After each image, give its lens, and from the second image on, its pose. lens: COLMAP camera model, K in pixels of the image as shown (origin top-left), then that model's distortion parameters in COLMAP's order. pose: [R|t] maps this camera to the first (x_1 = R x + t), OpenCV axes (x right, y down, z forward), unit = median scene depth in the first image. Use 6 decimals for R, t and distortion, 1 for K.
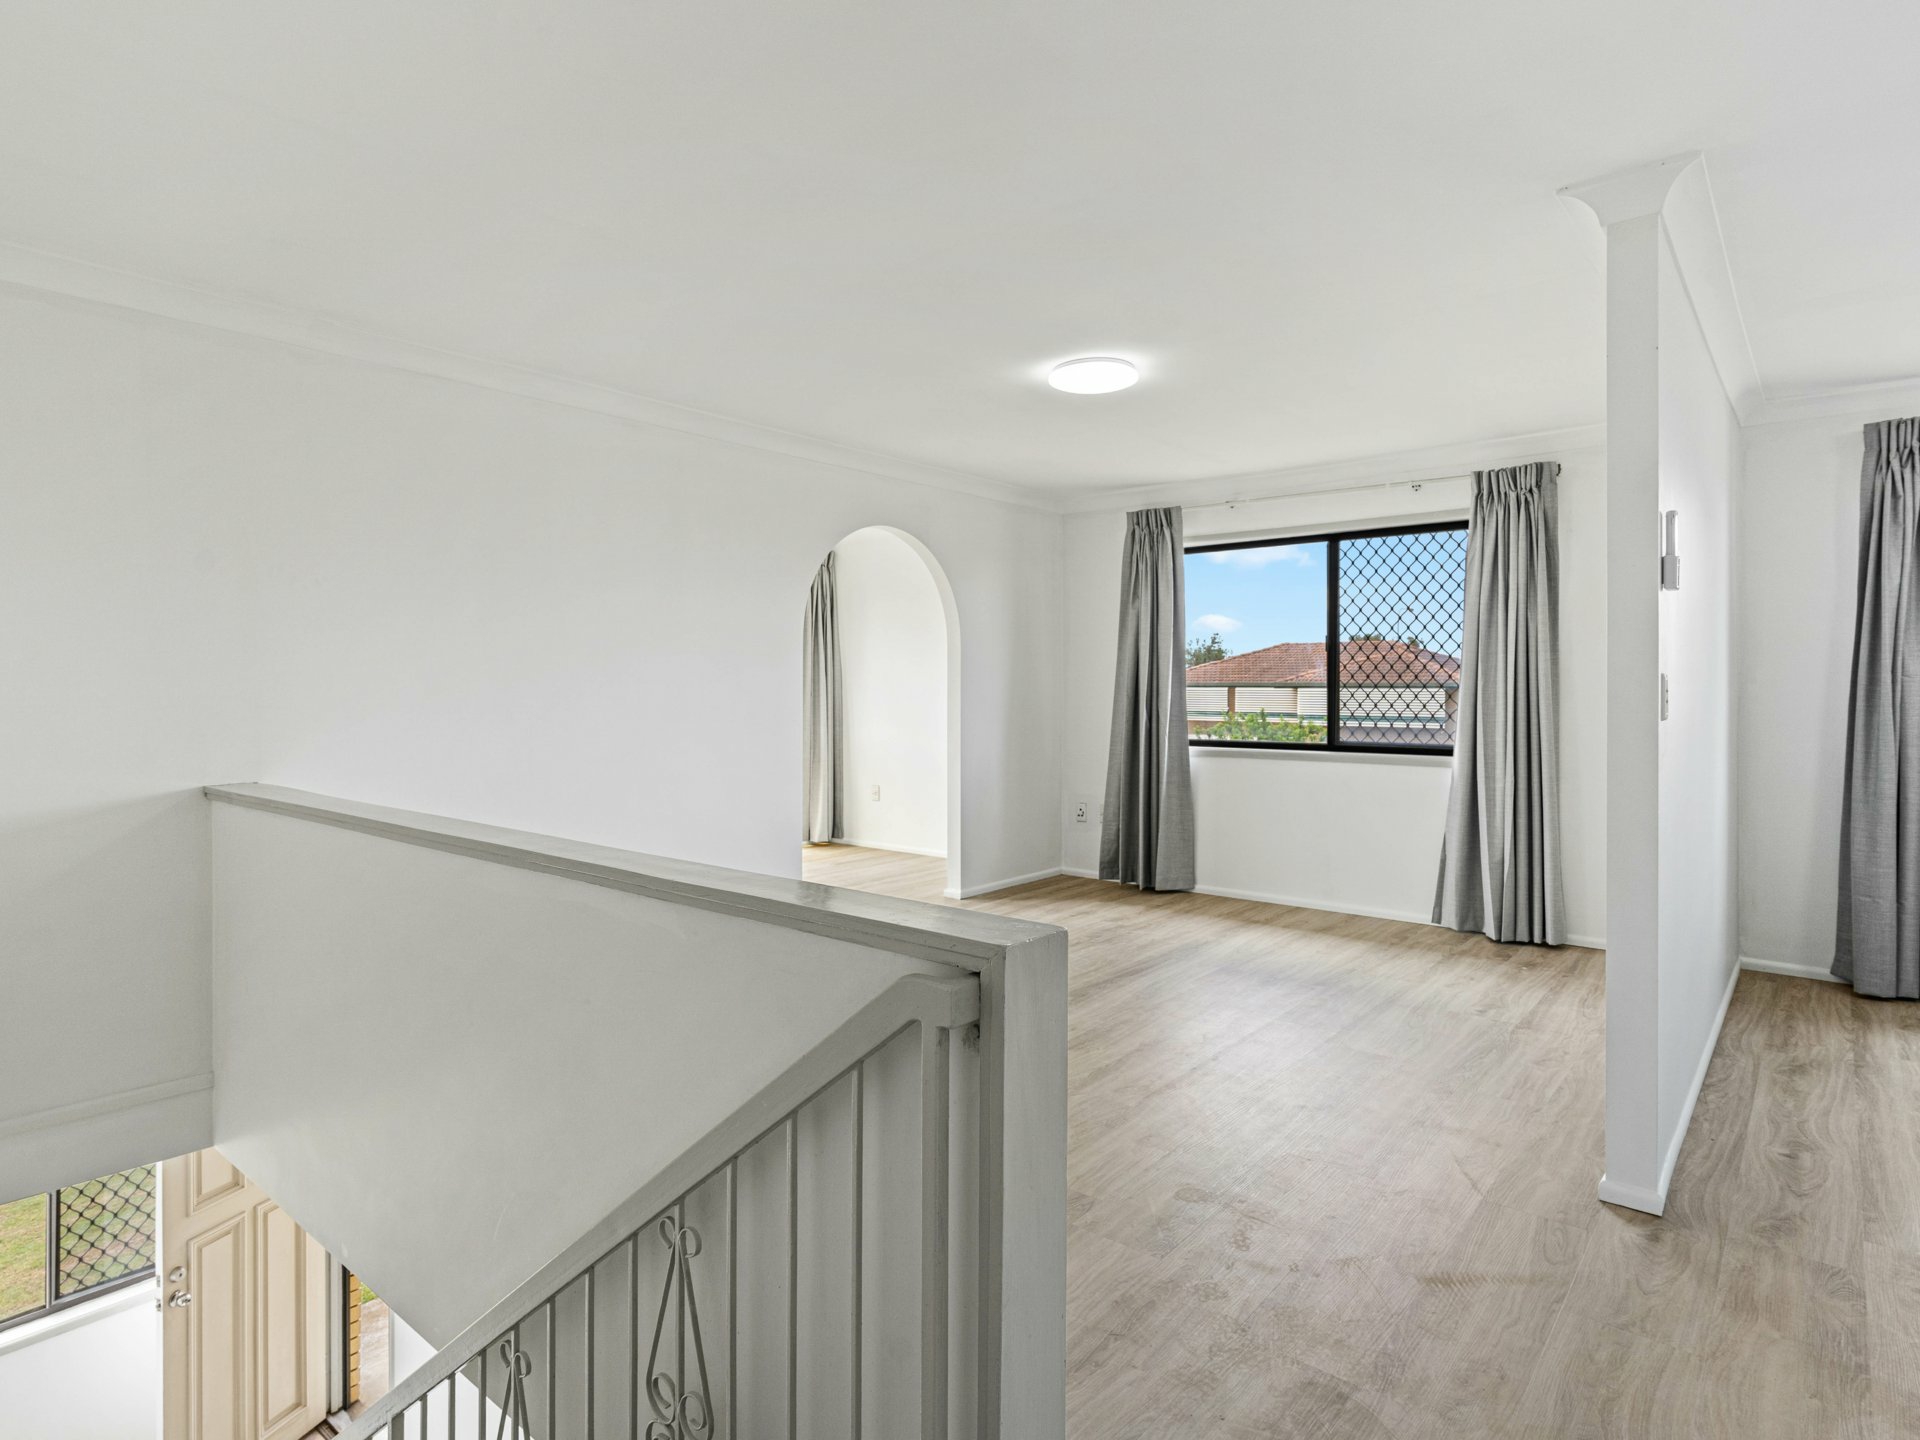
lens RADIAL K [[1043.3, 0, 961.4], [0, 1043.3, 715.3], [0, 0, 1]] dist [0.012812, -0.002152]
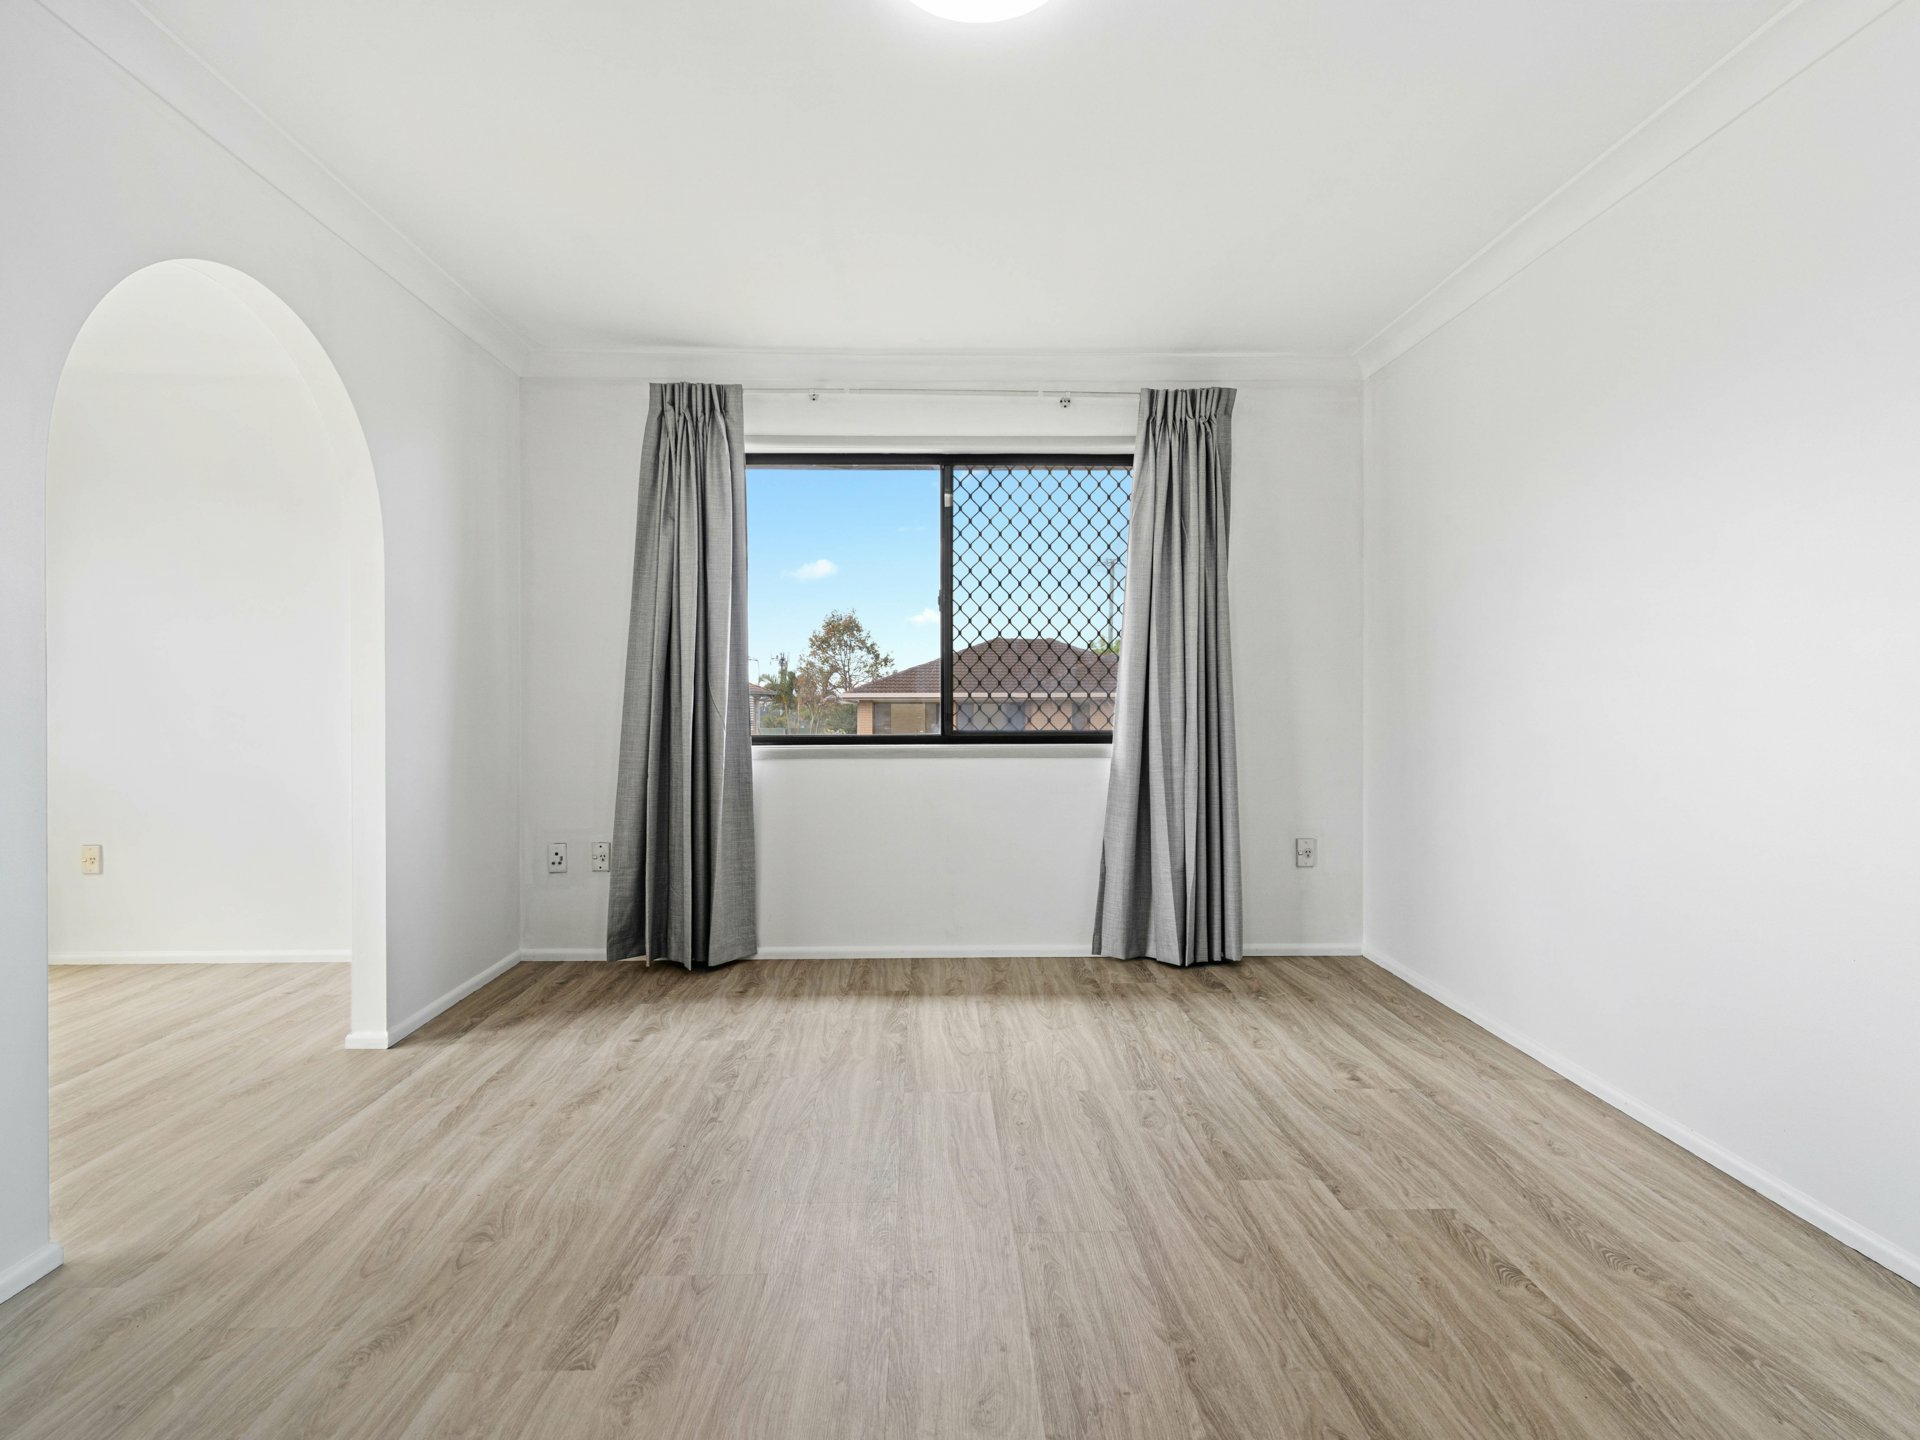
lens RADIAL K [[1043.3, 0, 955.0], [0, 1043.3, 718.3], [0, 0, 1]] dist [0.012812, -0.002152]
pose [[0.755566, -0.013657, 0.654930, -0.134918], [0.019326, 0.999812, -0.001447, 0.016899], [-0.654787, 0.013751, 0.755688, 0.431800]]
